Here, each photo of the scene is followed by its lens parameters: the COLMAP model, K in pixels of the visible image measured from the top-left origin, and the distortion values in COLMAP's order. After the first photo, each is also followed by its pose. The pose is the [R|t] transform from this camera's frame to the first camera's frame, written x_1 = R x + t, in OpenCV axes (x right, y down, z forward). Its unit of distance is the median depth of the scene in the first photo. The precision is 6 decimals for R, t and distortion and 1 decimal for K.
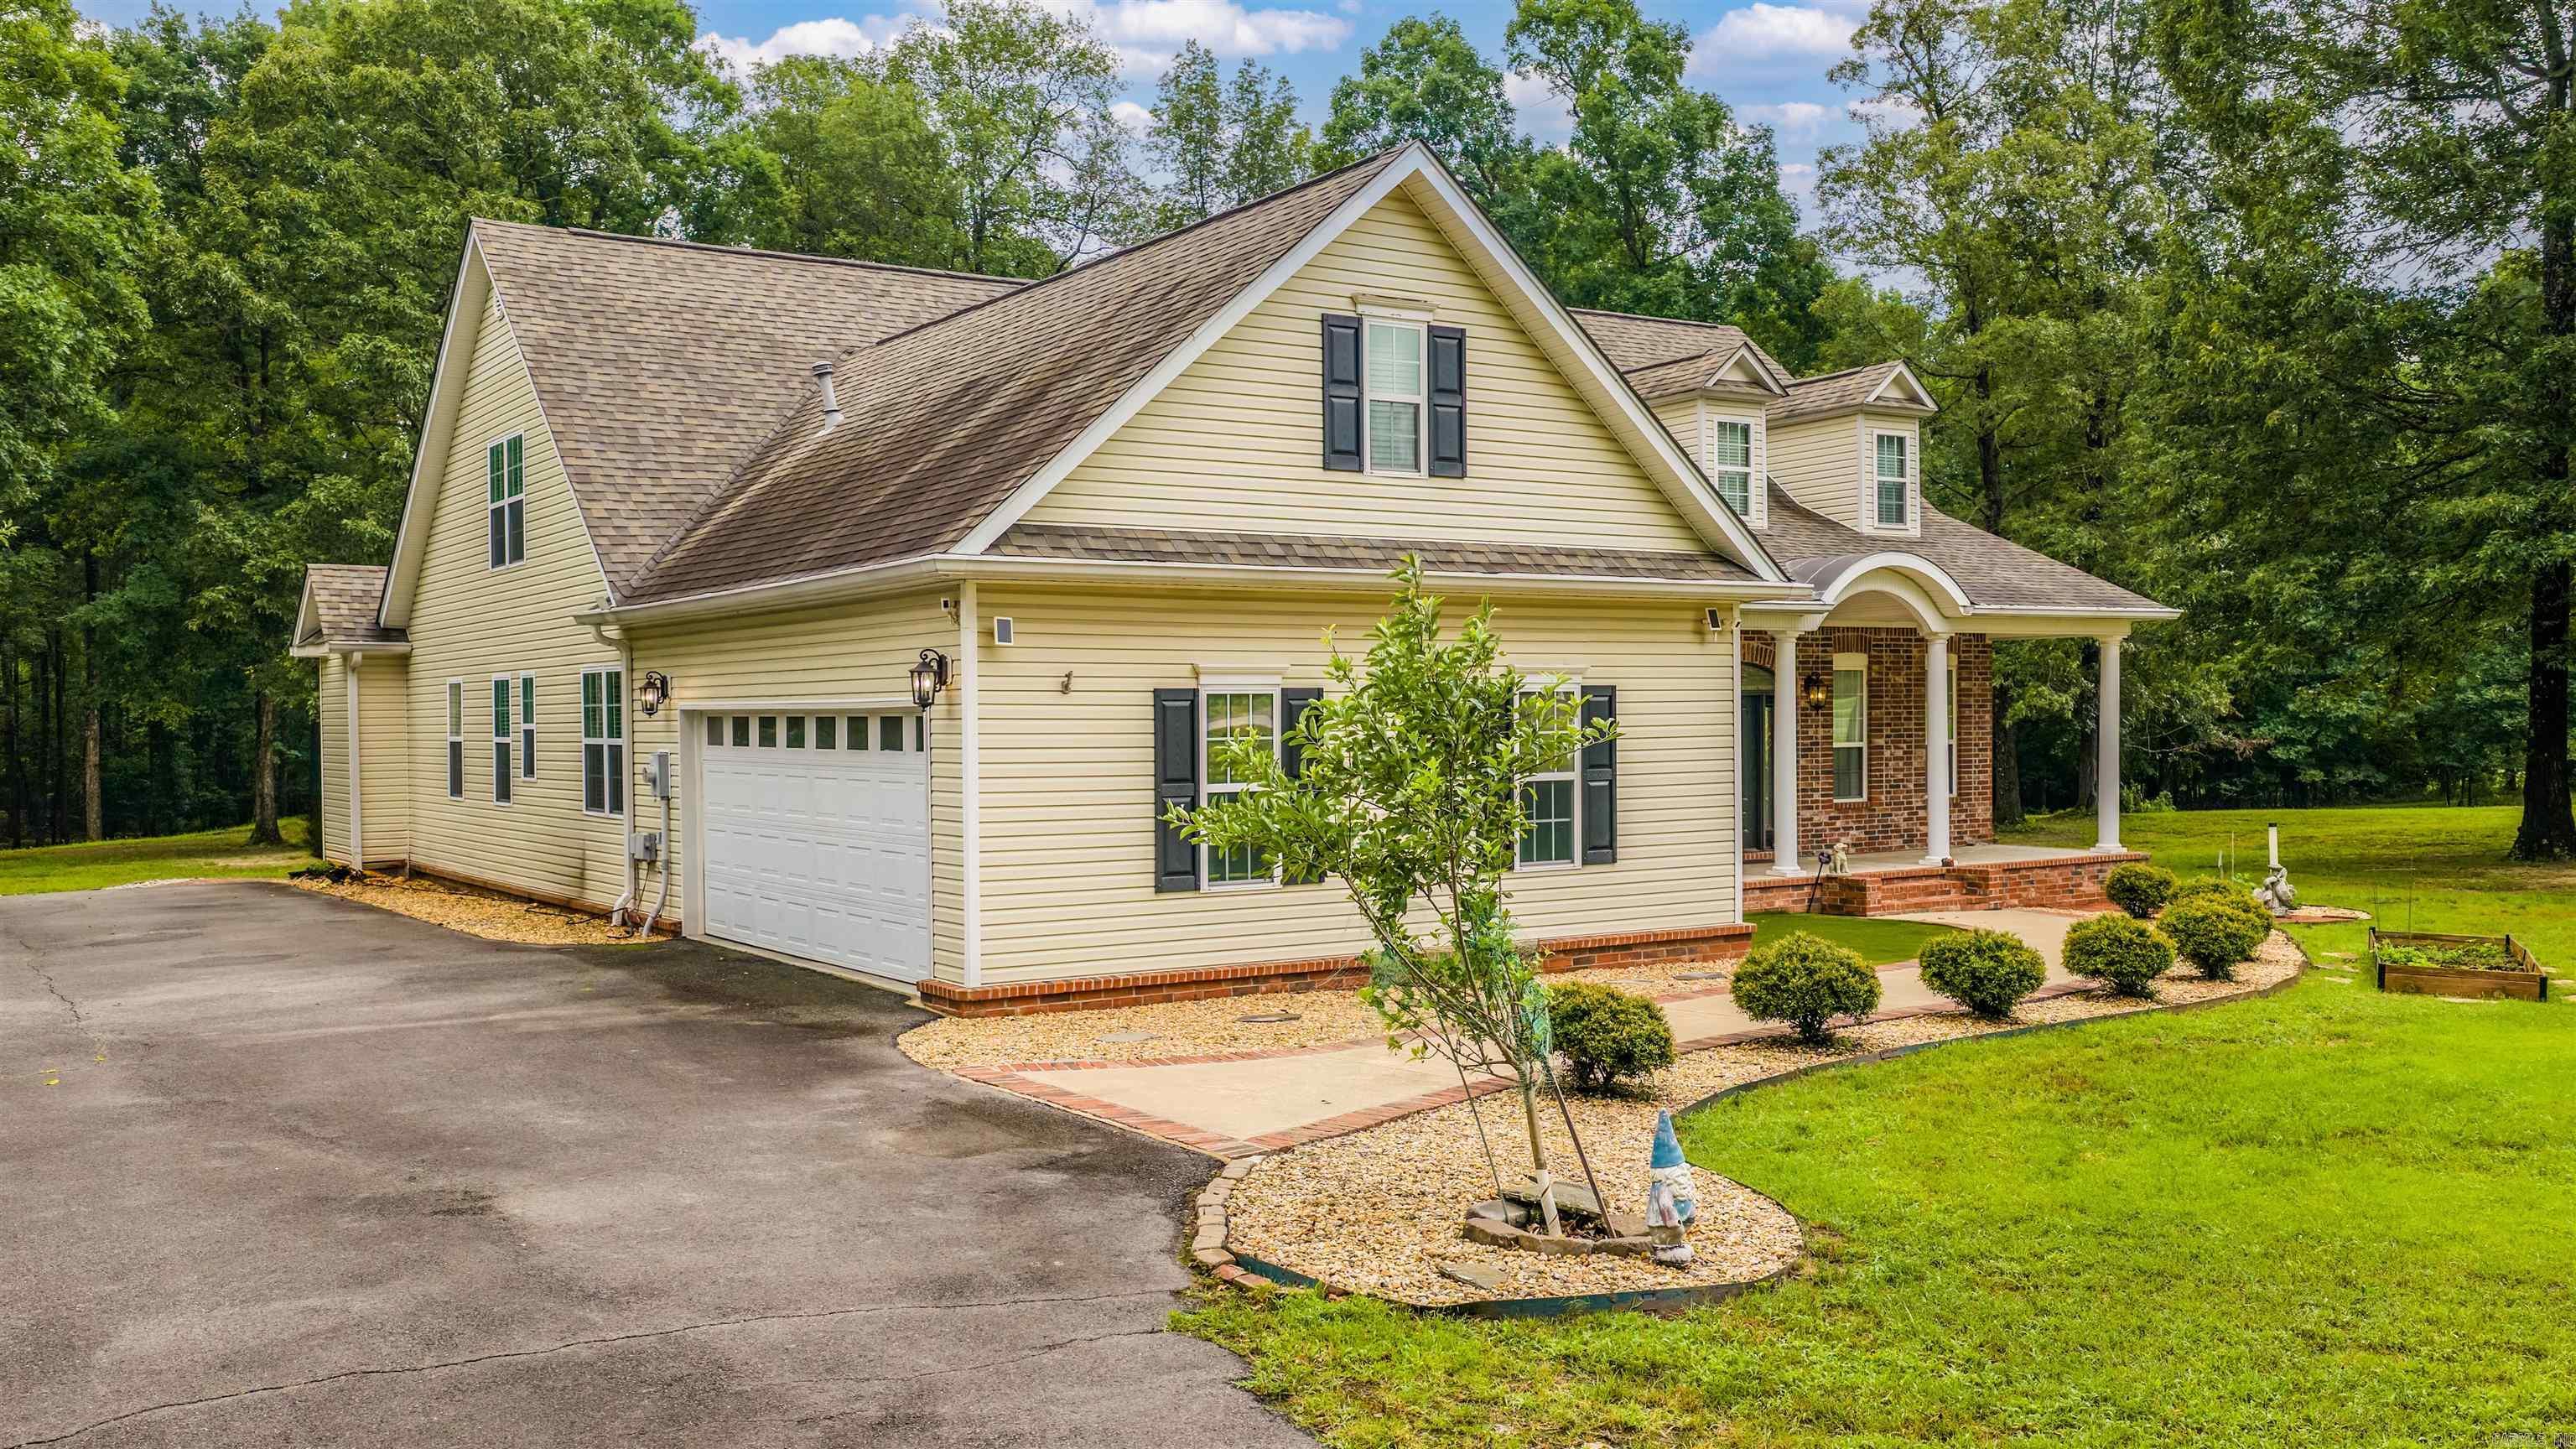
lens RADIAL K [[2194.7, 0, 1284.4], [0, 2194.7, 736.0], [0, 0, 1]] dist [0.050139, -0.125659]
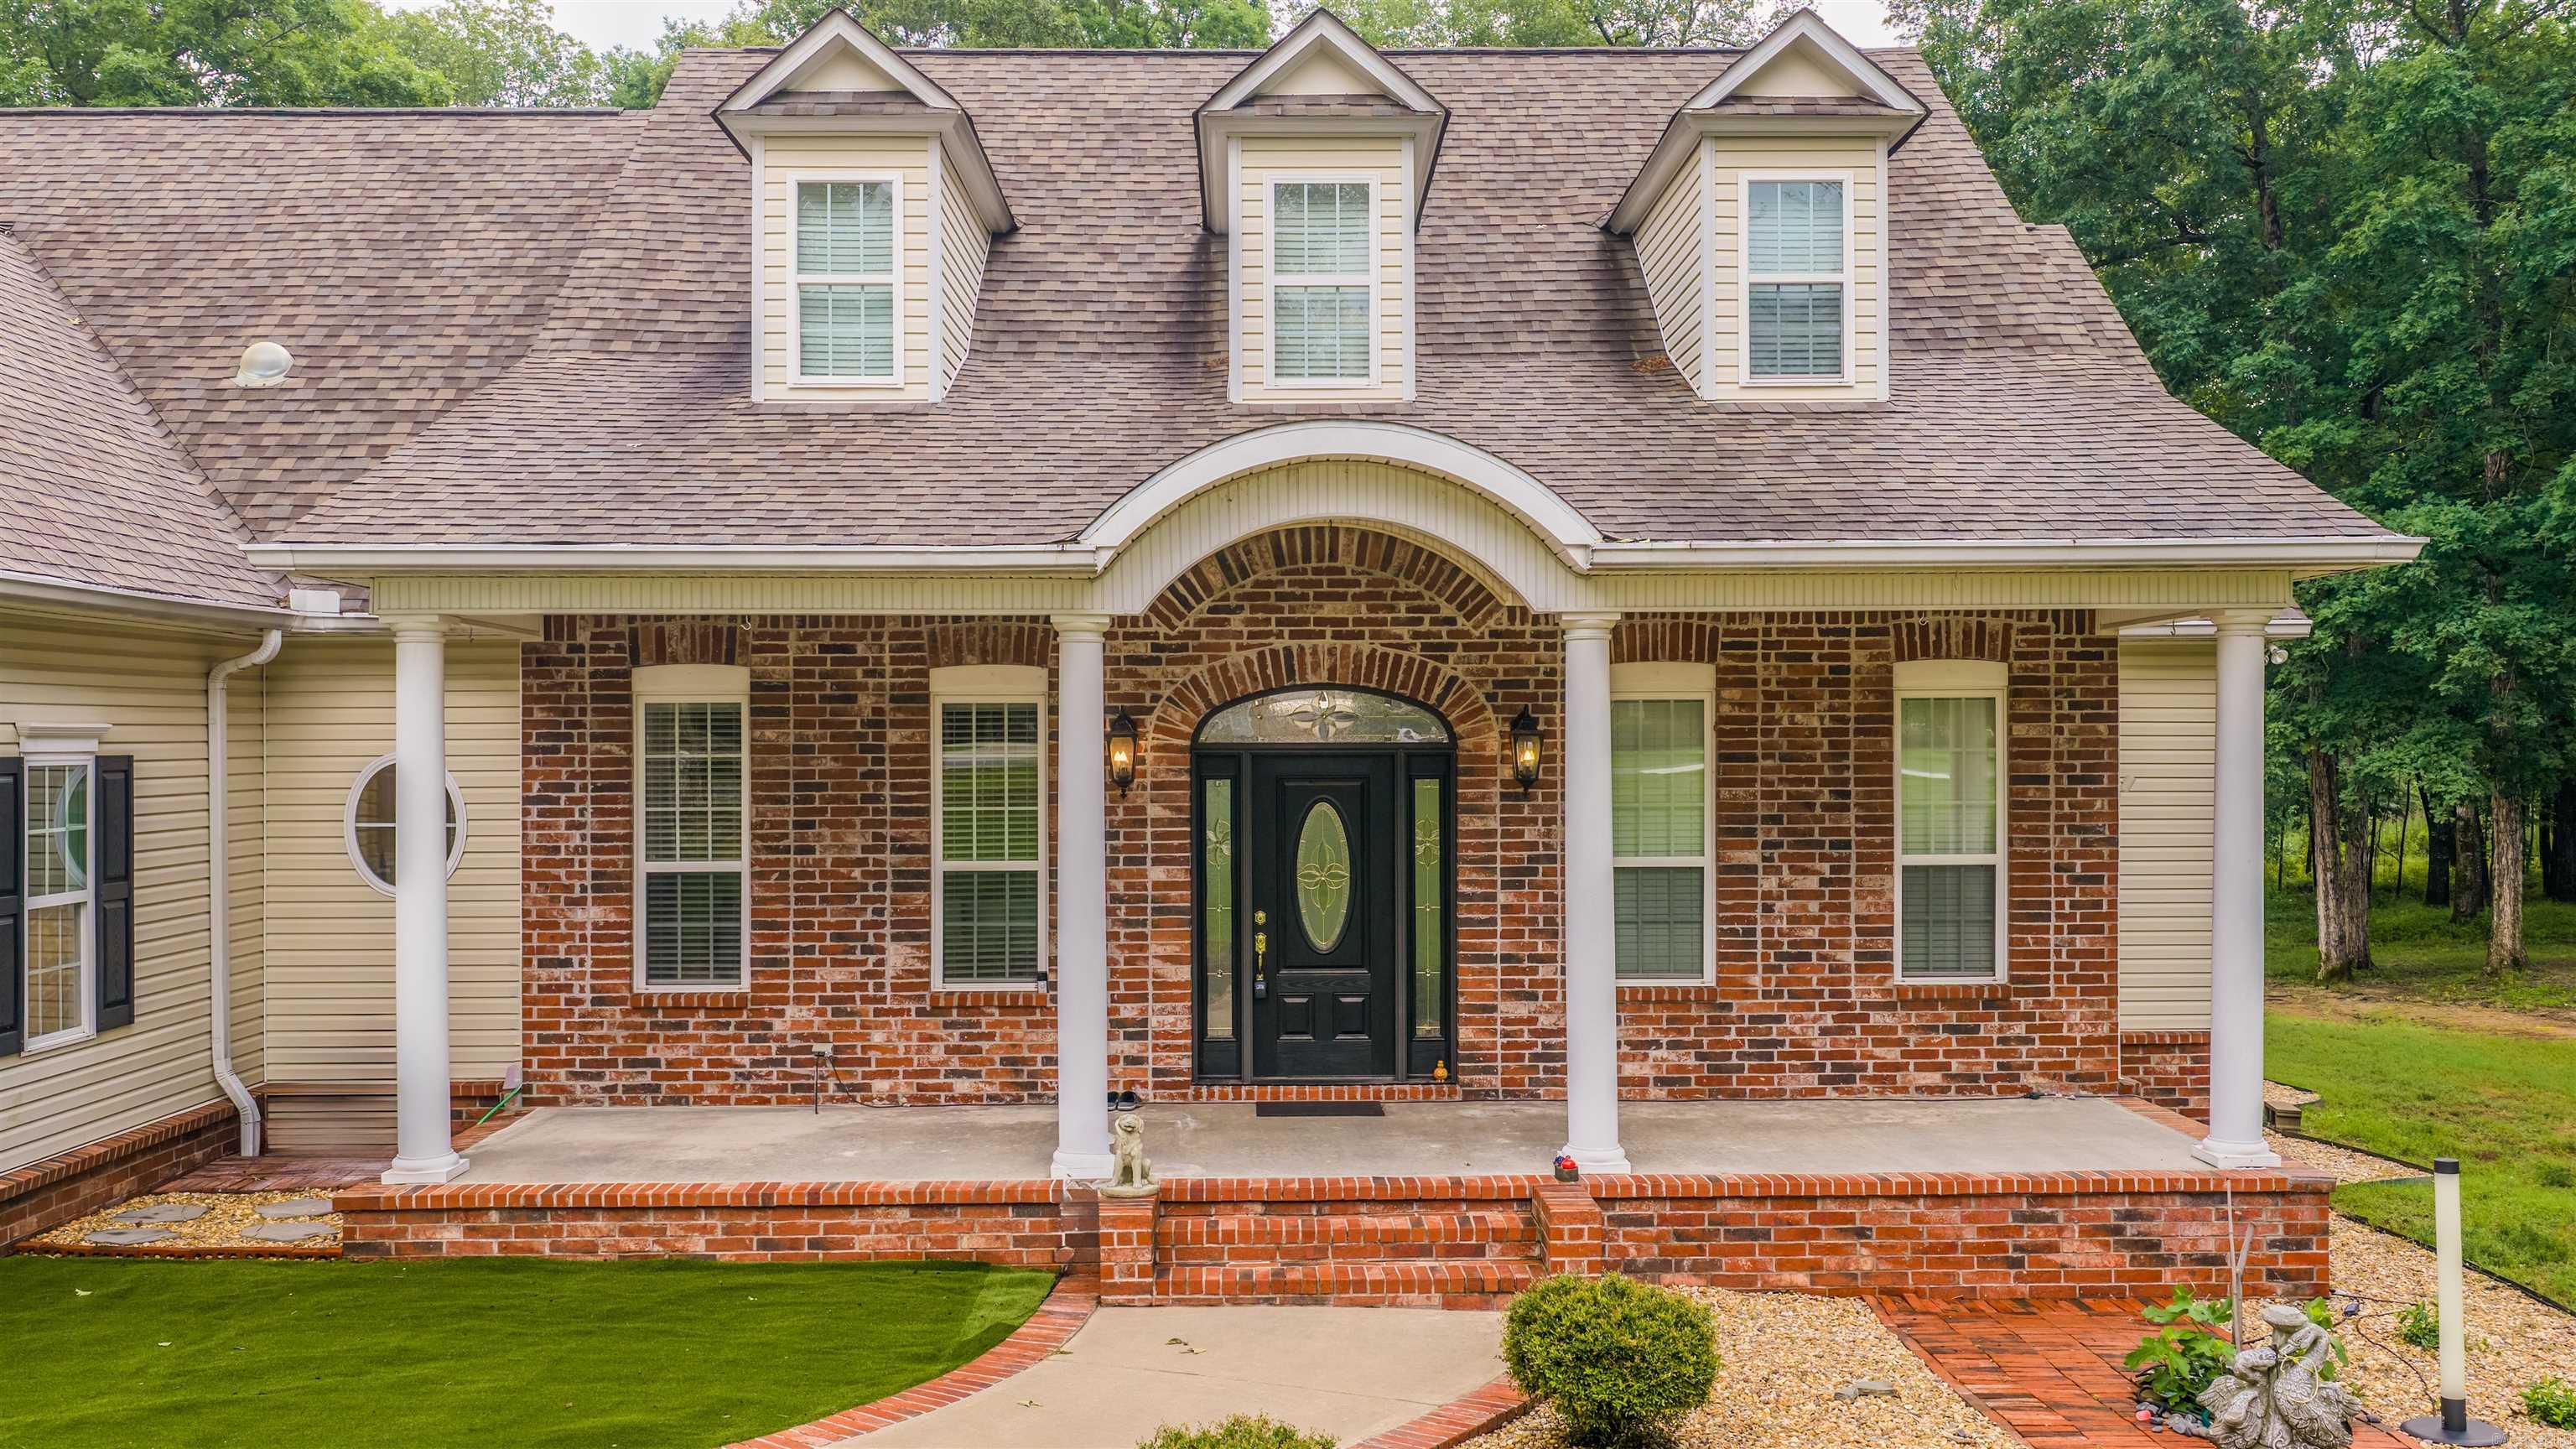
lens RADIAL K [[2194.7, 0, 1284.4], [0, 2194.7, 736.0], [0, 0, 1]] dist [0.050139, -0.125659]
pose [[0.845004, 0.006552, -0.534720, 0.533915], [-0.010930, 0.999928, -0.005019, -0.023430], [0.534648, 0.010086, 0.845015, 0.697914]]
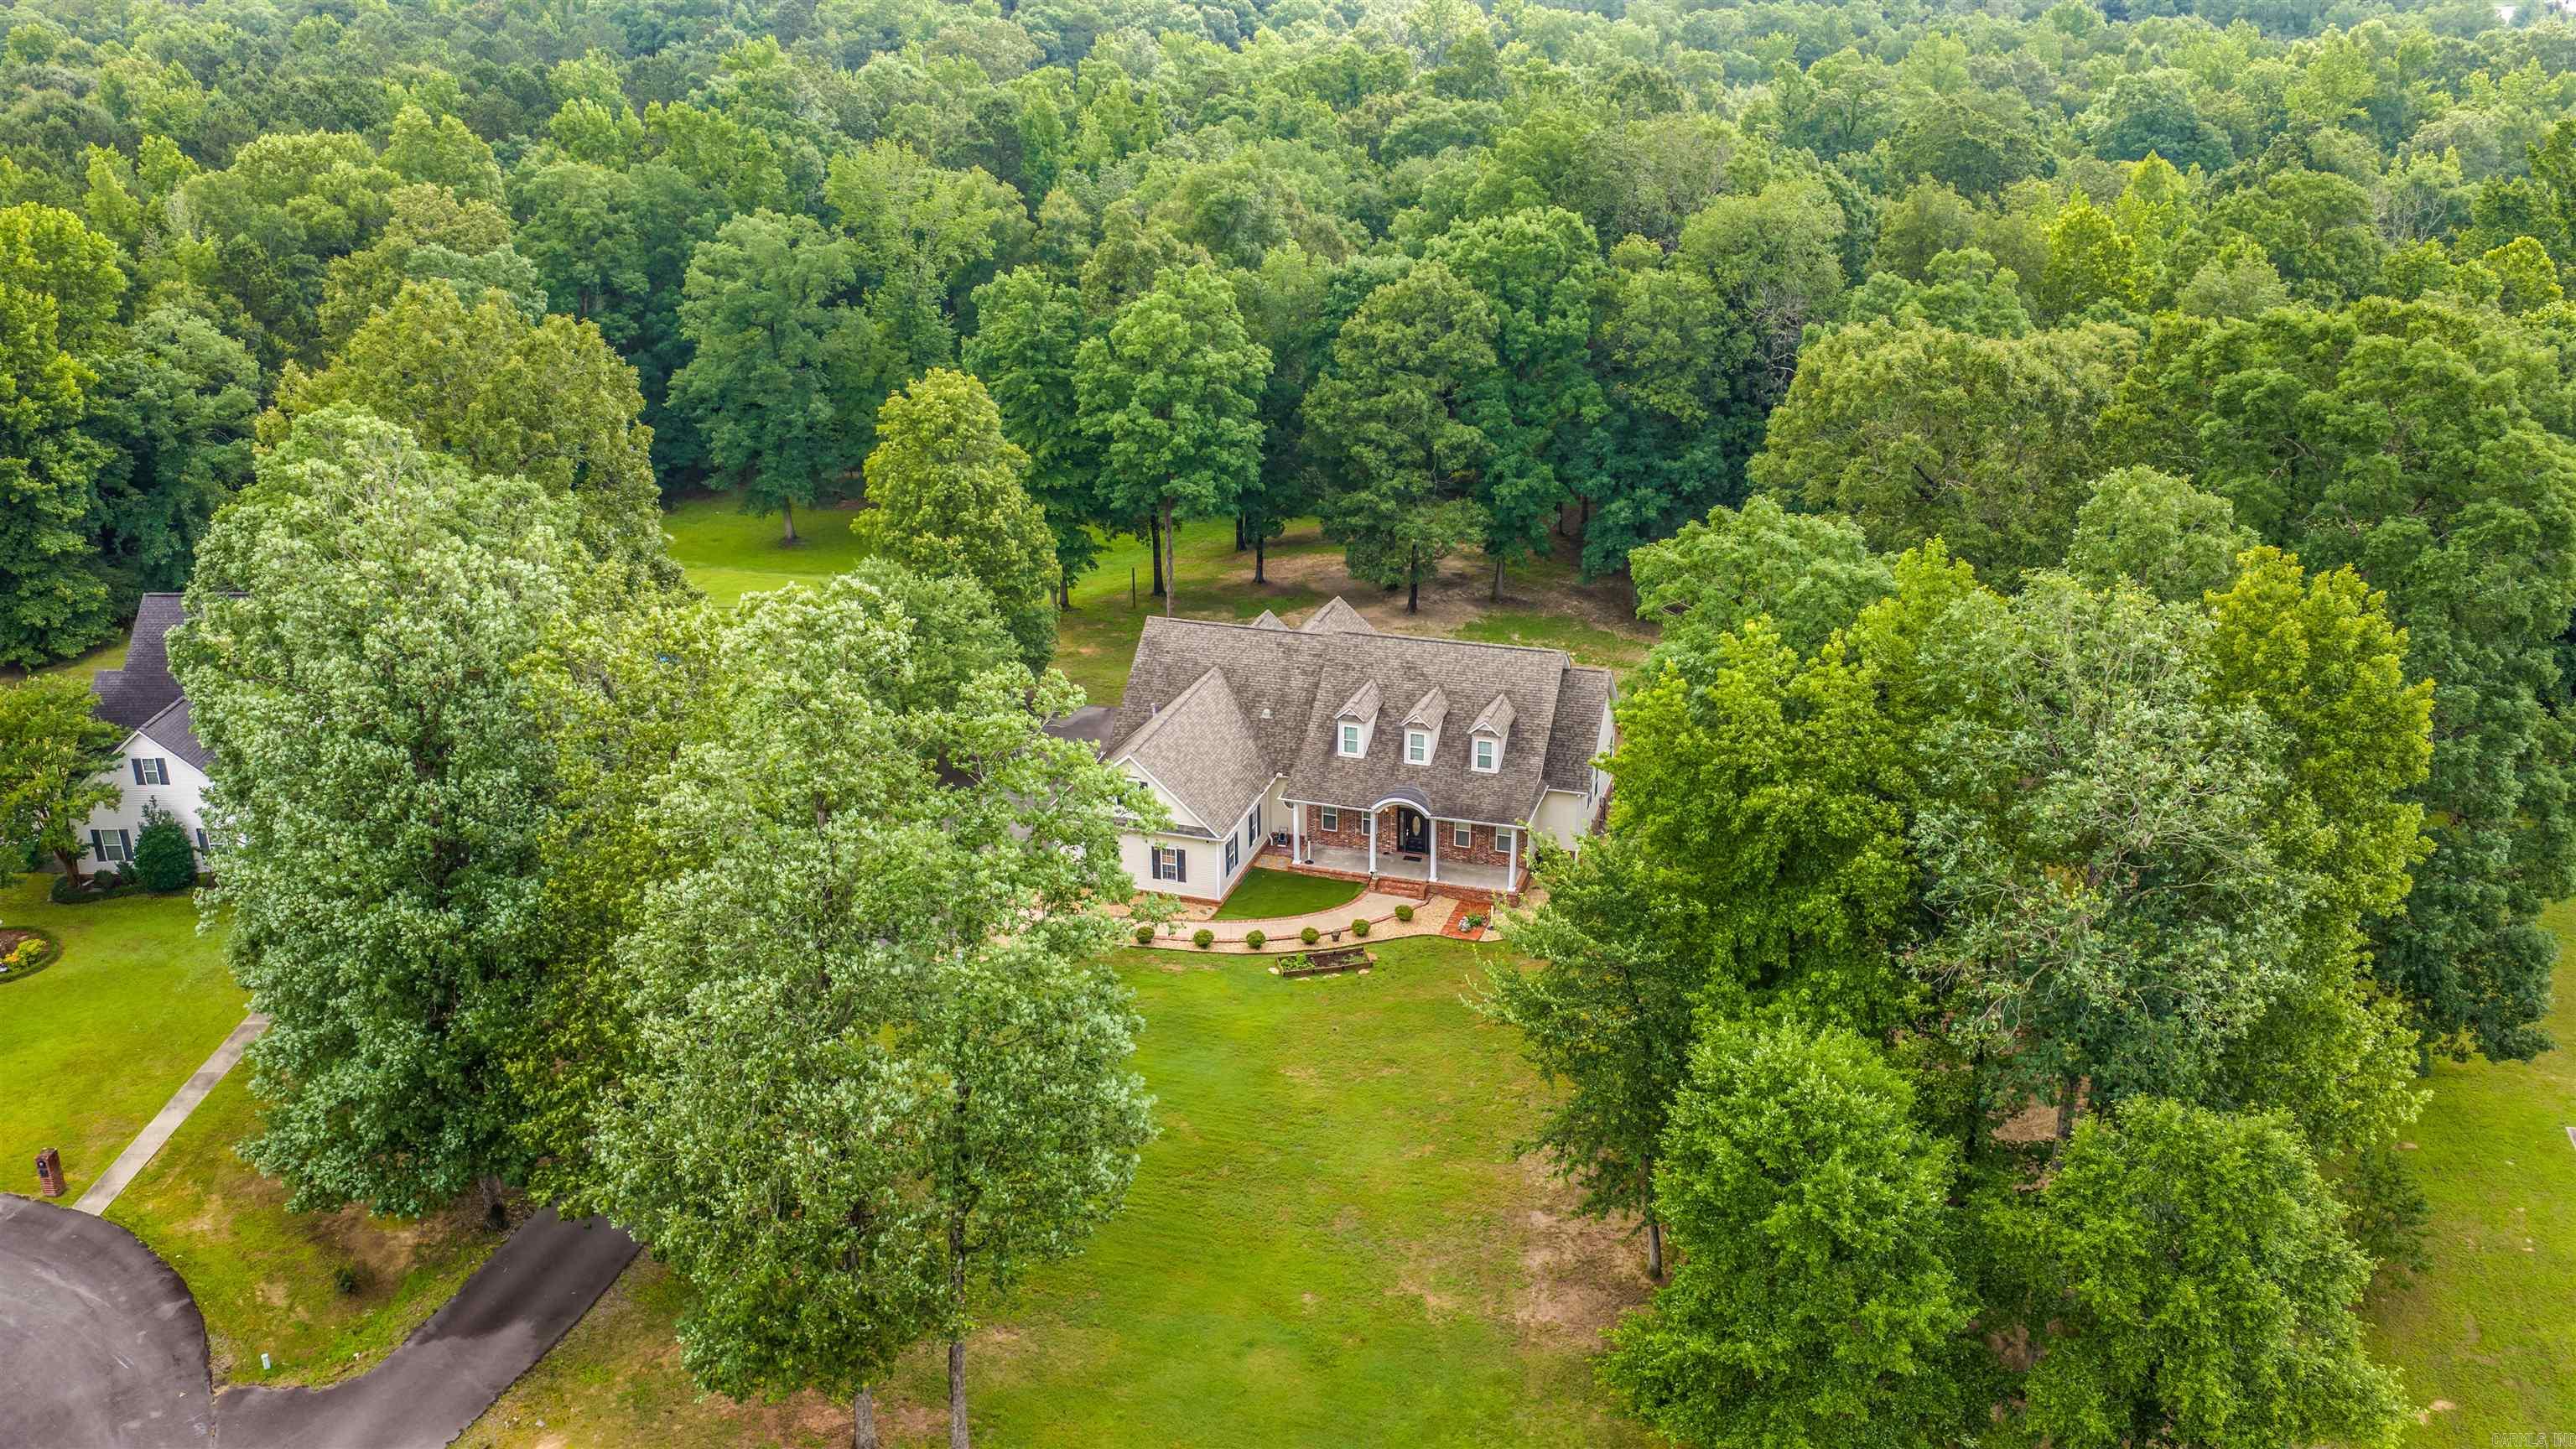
lens RADIAL K [[2136.2, 0, 1301.4], [0, 2136.2, 736.9], [0, 0, 1]] dist [0.008676, -0.018160]
pose [[0.637675, 0.288445, -0.714262, 2.791184], [-0.010769, 0.930492, 0.366153, -1.534396], [0.770230, -0.225795, 0.596458, -1.218687]]
